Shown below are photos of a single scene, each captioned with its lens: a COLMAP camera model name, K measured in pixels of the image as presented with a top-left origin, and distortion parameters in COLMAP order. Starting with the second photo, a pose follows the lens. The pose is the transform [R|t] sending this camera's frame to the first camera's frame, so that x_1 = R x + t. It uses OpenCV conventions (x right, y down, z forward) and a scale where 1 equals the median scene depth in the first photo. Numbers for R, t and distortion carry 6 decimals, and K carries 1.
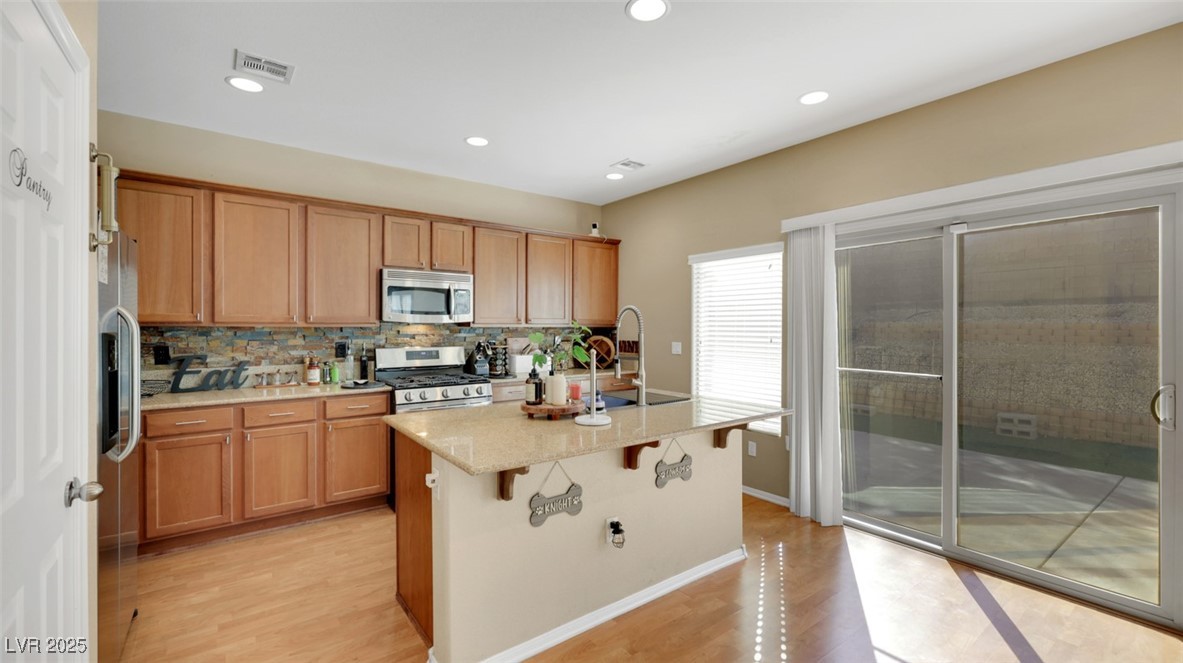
lens RADIAL K [[488.9, 0, 601.4], [0, 488.9, 327.9], [0, 0, 1]] dist [-0.002005, 0.000346]
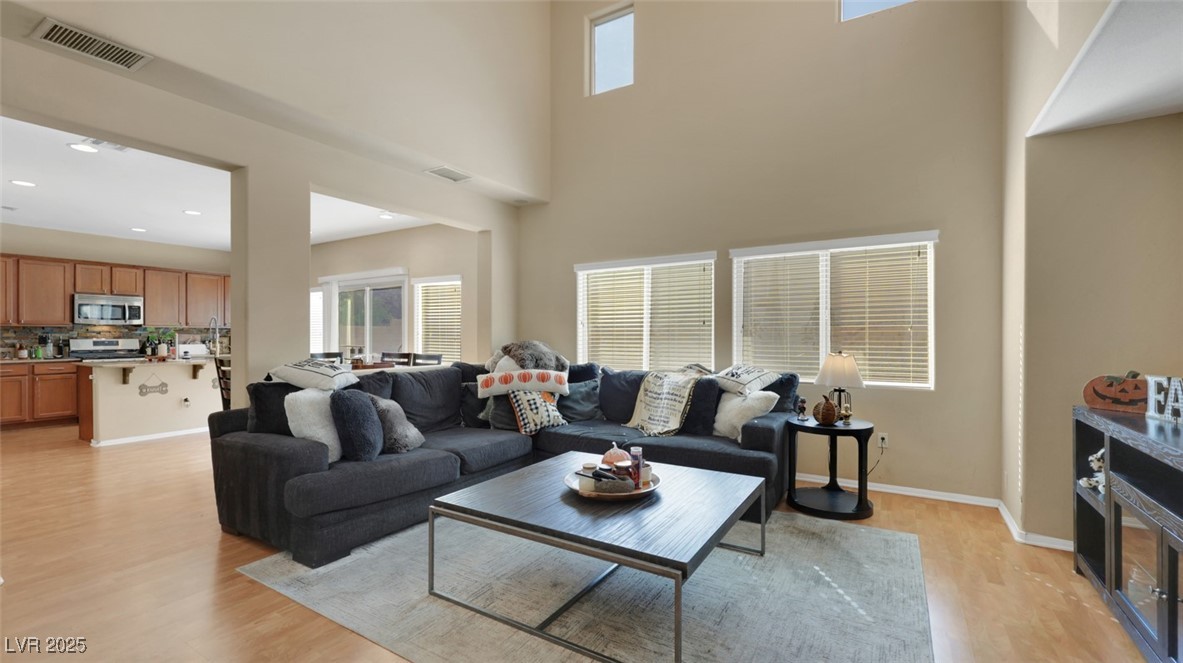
lens RADIAL K [[488.9, 0, 592.3], [0, 488.9, 334.5], [0, 0, 1]] dist [-0.002005, 0.000346]
pose [[0.929871, -0.002295, 0.367879, 0.702194], [0.003146, 0.999994, -0.001712, 0.038505], [-0.367872, 0.002749, 0.929872, -1.449737]]
